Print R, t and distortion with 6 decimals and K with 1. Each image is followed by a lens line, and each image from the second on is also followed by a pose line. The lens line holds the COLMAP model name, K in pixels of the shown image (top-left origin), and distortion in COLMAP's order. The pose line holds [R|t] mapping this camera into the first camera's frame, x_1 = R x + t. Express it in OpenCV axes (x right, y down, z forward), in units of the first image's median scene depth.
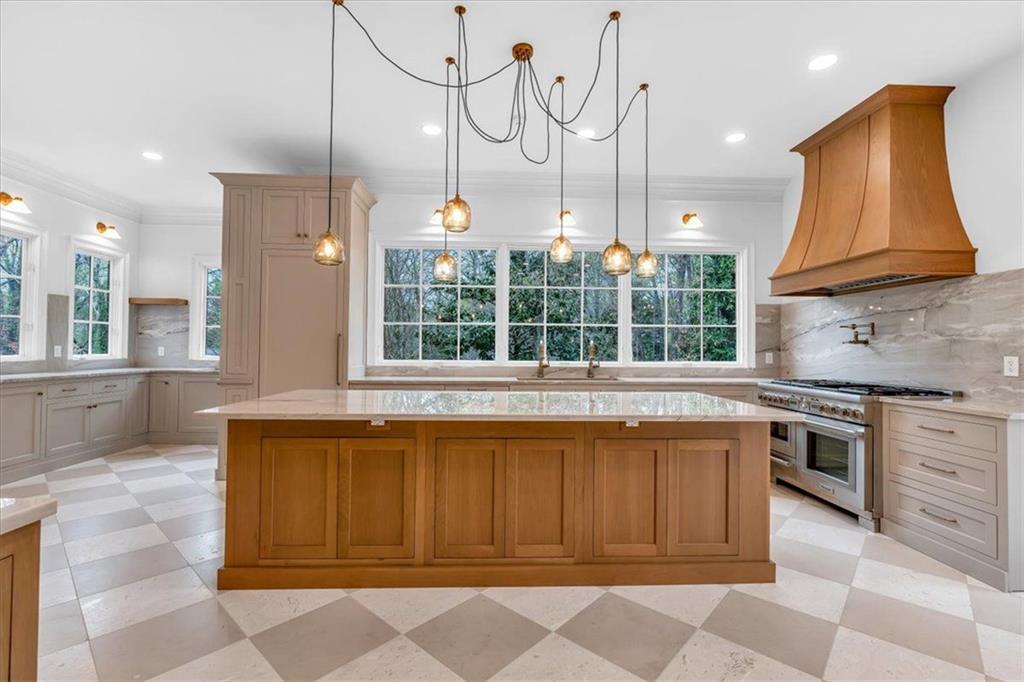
lens RADIAL K [[460.7, 0, 511.7], [0, 460.7, 346.1], [0, 0, 1]] dist [-0.003522, -0.000081]
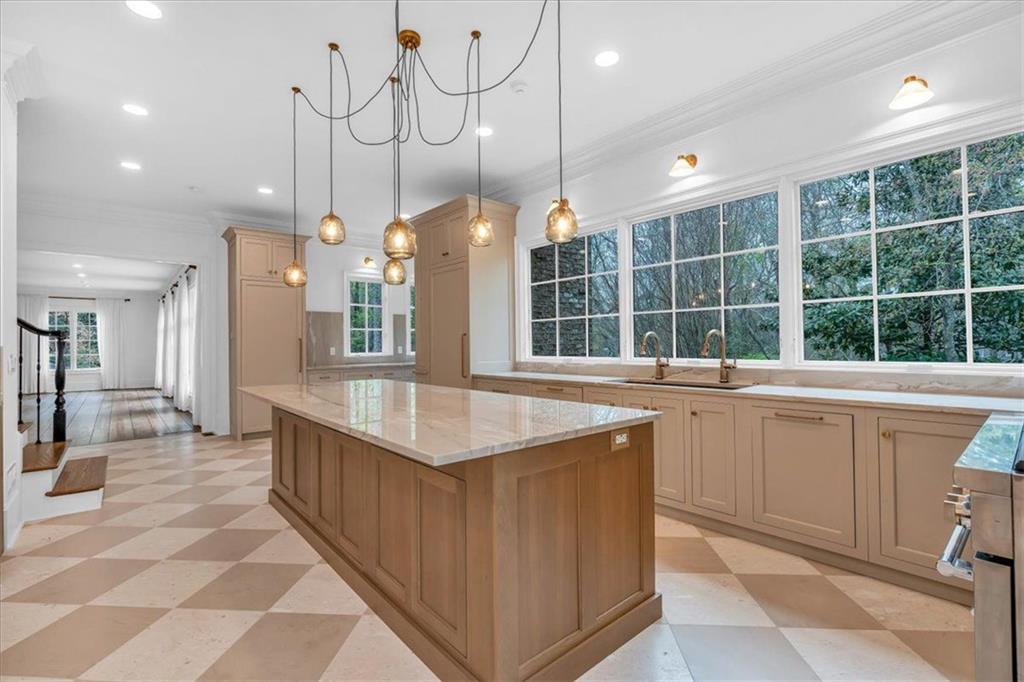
lens RADIAL K [[460.7, 0, 508.1], [0, 460.7, 336.7], [0, 0, 1]] dist [-0.003522, -0.000081]
pose [[0.615692, -0.029145, -0.787447, 0.515269], [0.013605, 0.999560, -0.026358, 0.012952], [0.787869, 0.005515, 0.615818, 0.320364]]
